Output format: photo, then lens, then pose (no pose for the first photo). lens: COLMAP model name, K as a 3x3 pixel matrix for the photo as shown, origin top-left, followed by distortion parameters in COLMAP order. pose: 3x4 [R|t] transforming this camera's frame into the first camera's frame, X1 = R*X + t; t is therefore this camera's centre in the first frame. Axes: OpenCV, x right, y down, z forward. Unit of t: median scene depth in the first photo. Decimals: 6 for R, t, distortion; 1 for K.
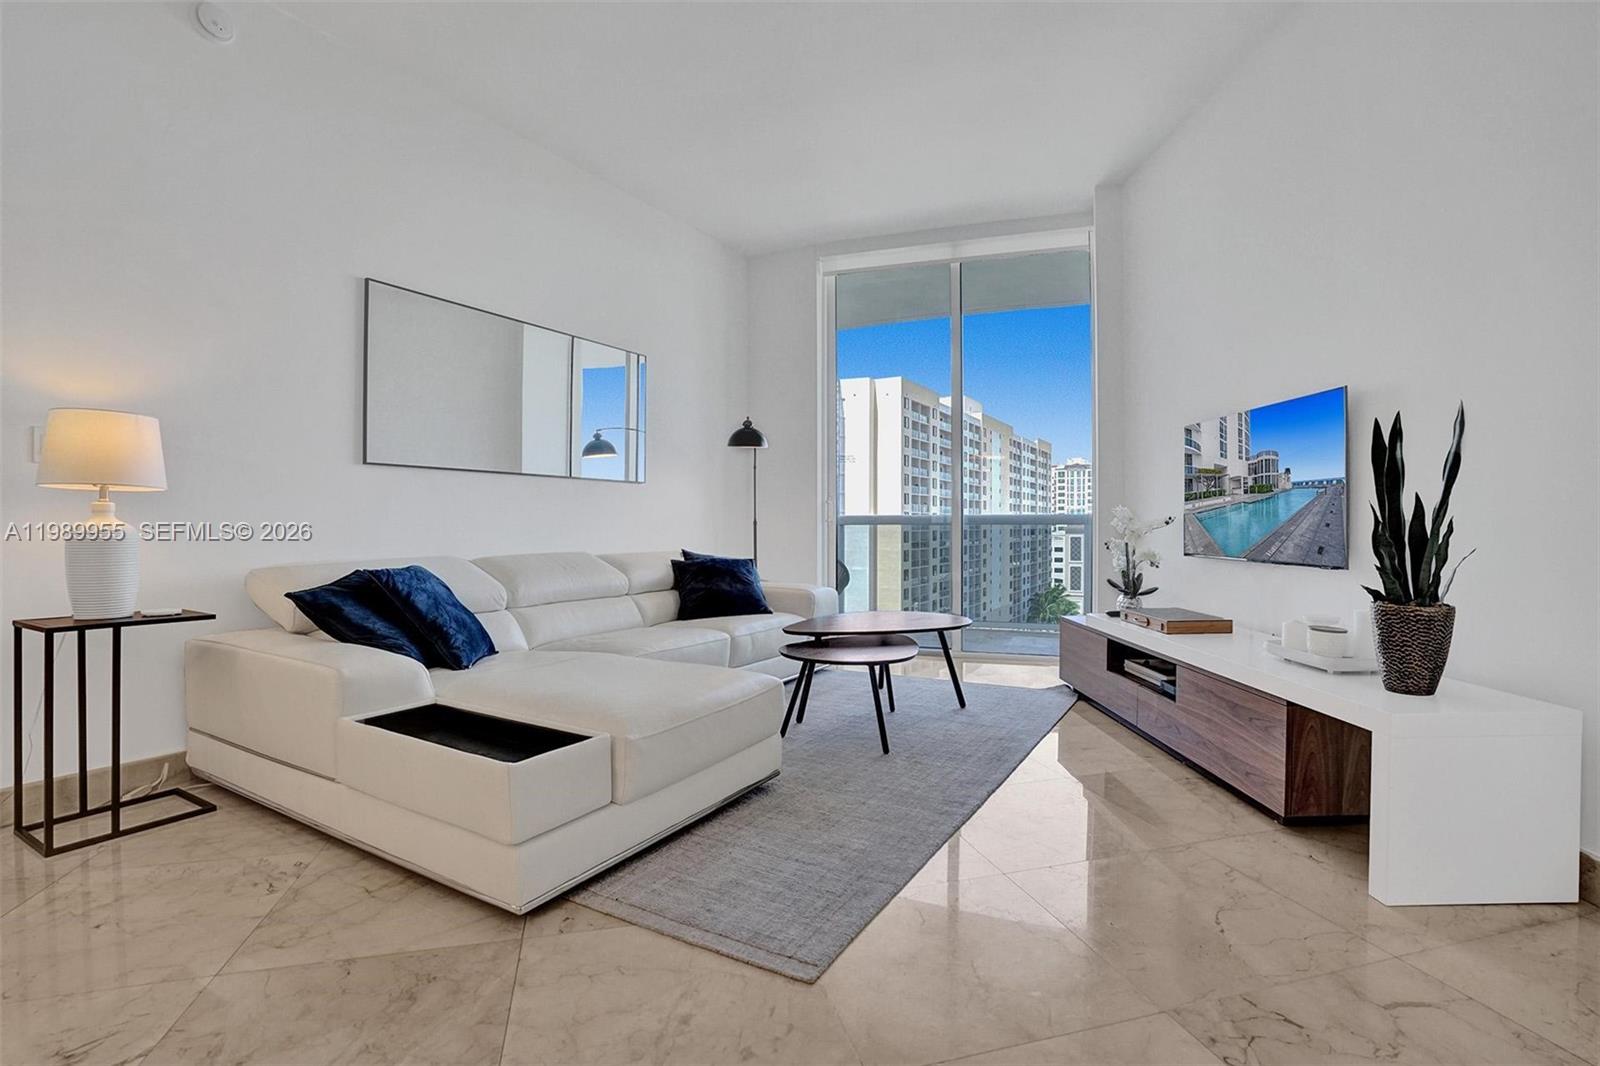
lens RADIAL K [[752.5, 0, 811.6], [0, 752.5, 532.4], [0, 0, 1]] dist [-0.073727, 0.029960]
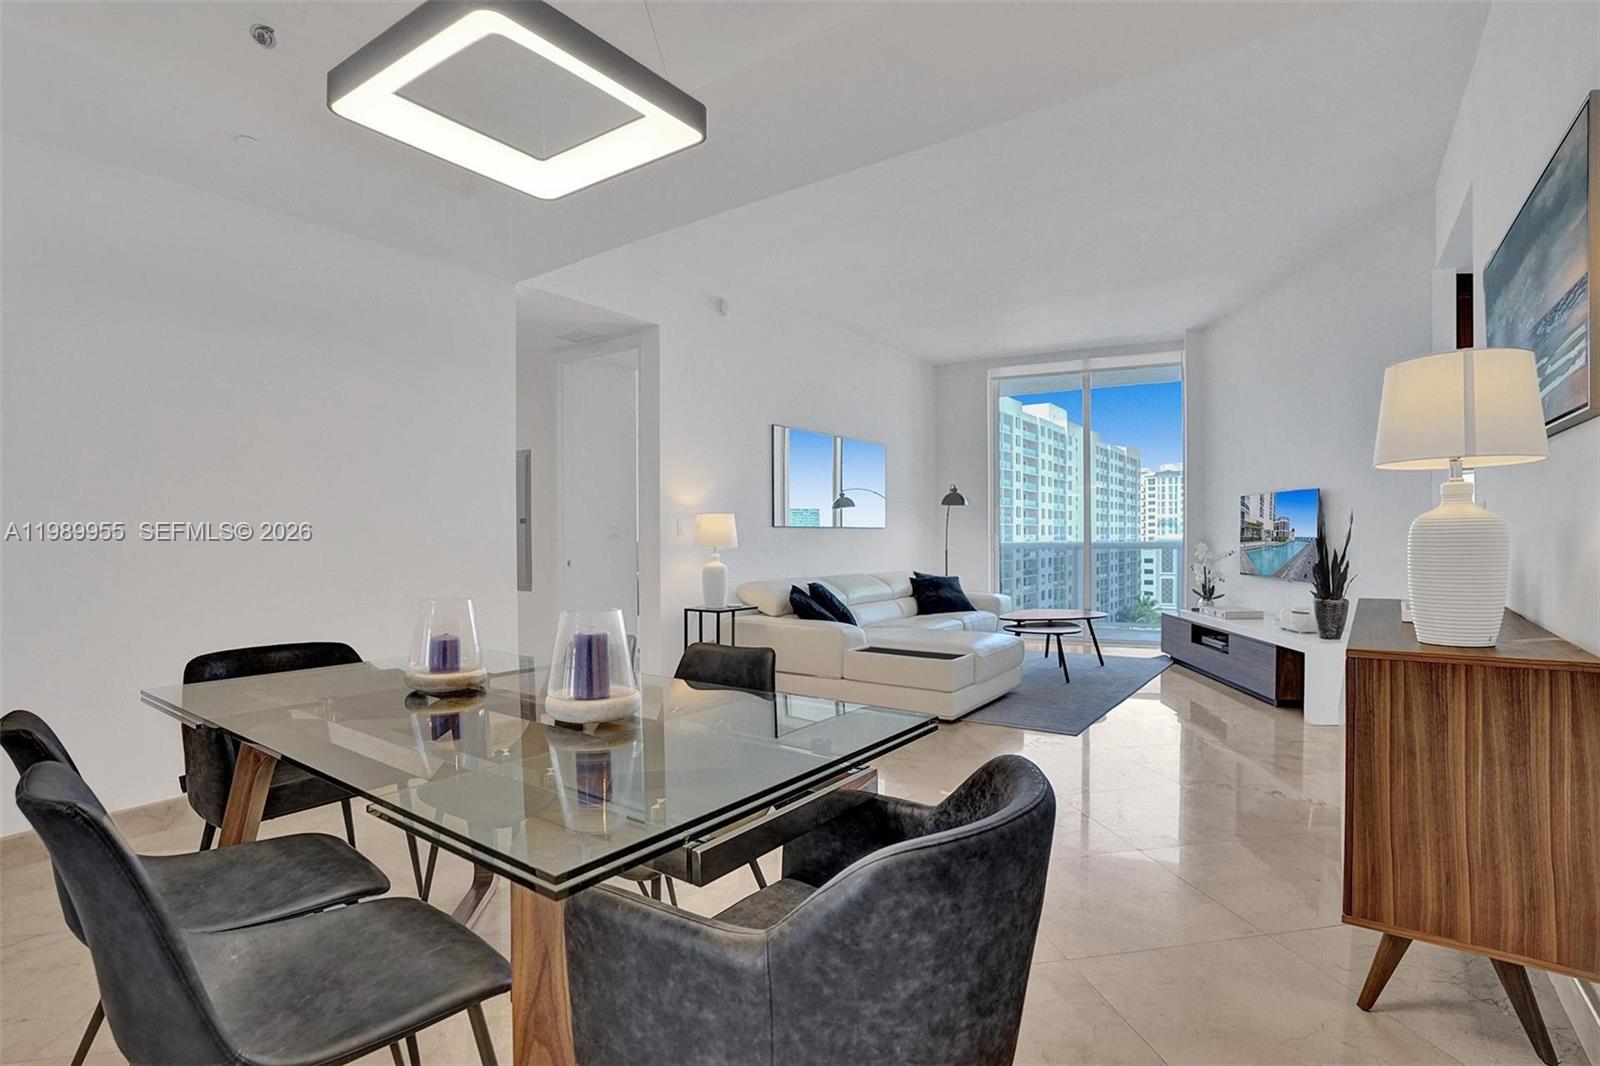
lens RADIAL K [[772.2, 0, 801.5], [0, 772.2, 555.5], [0, 0, 1]] dist [-0.075223, 0.028477]
pose [[0.994162, -0.005342, -0.107765, -0.351024], [0.006928, 0.999873, 0.014345, -0.051721], [0.107675, -0.015008, 0.994073, -0.953782]]
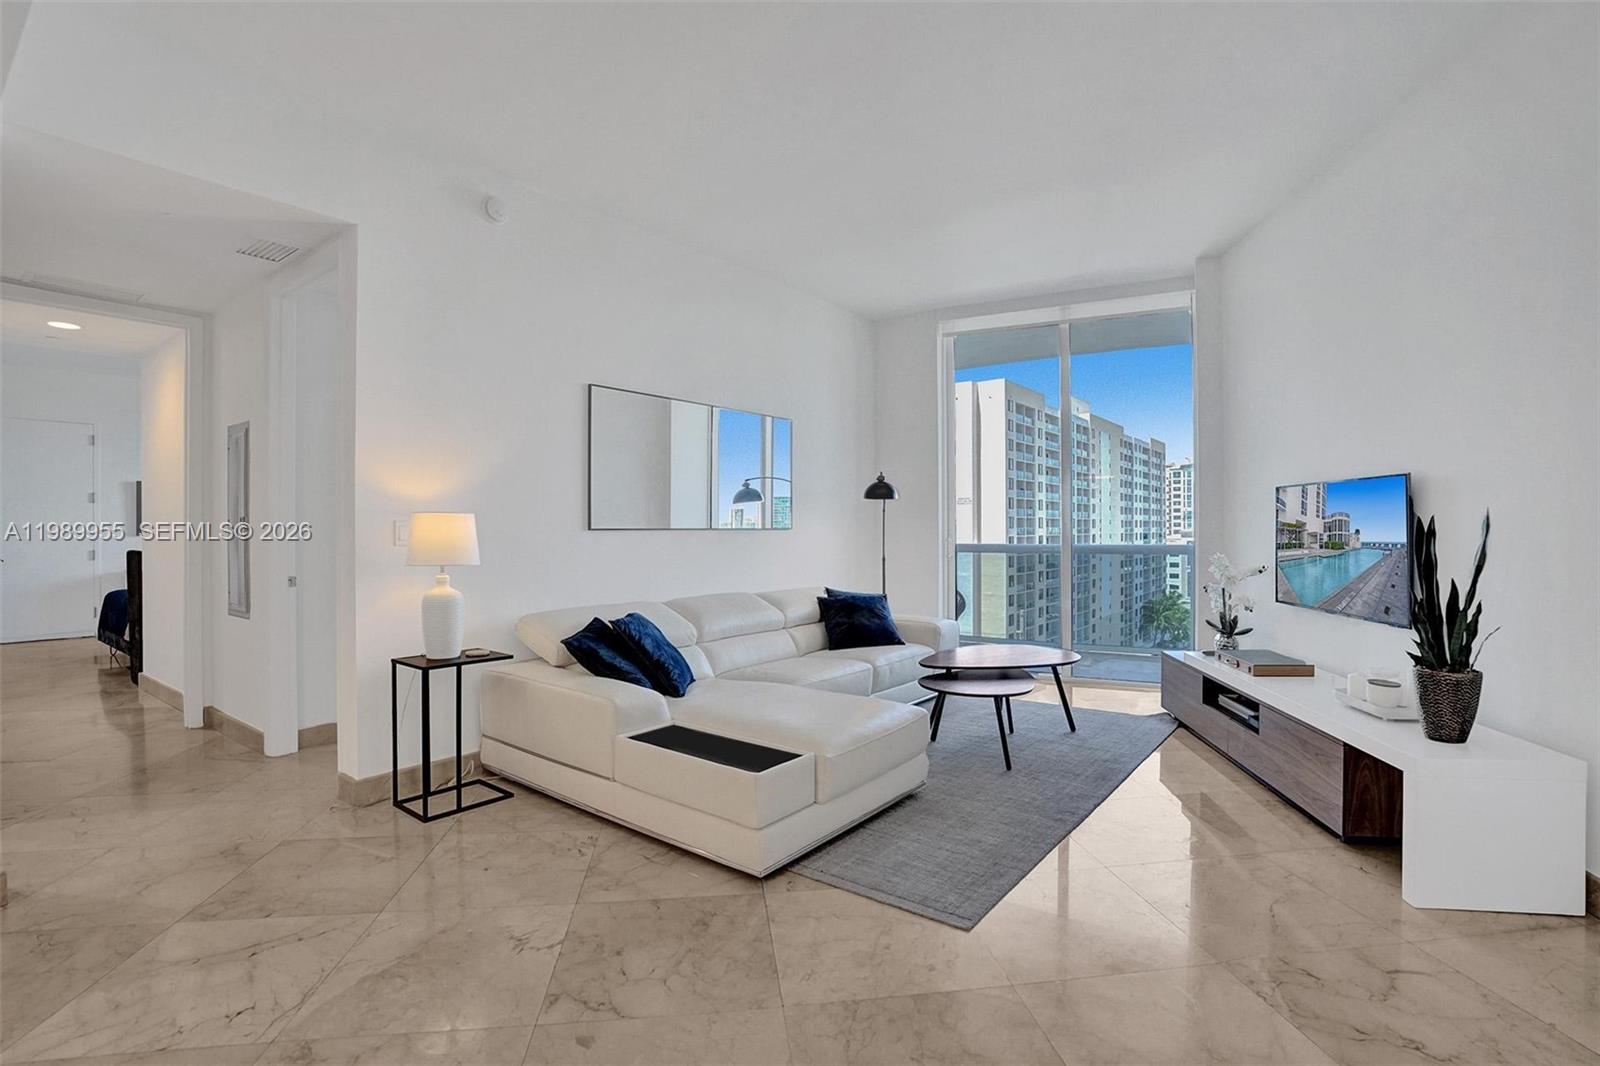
lens RADIAL K [[755.9, 0, 806.3], [0, 755.9, 529.8], [0, 0, 1]] dist [-0.069665, 0.027162]
pose [[0.990252, -0.003387, -0.139249, -0.055688], [0.002283, 0.999965, -0.008092, -0.087108], [0.139272, 0.007695, 0.990224, -0.256006]]
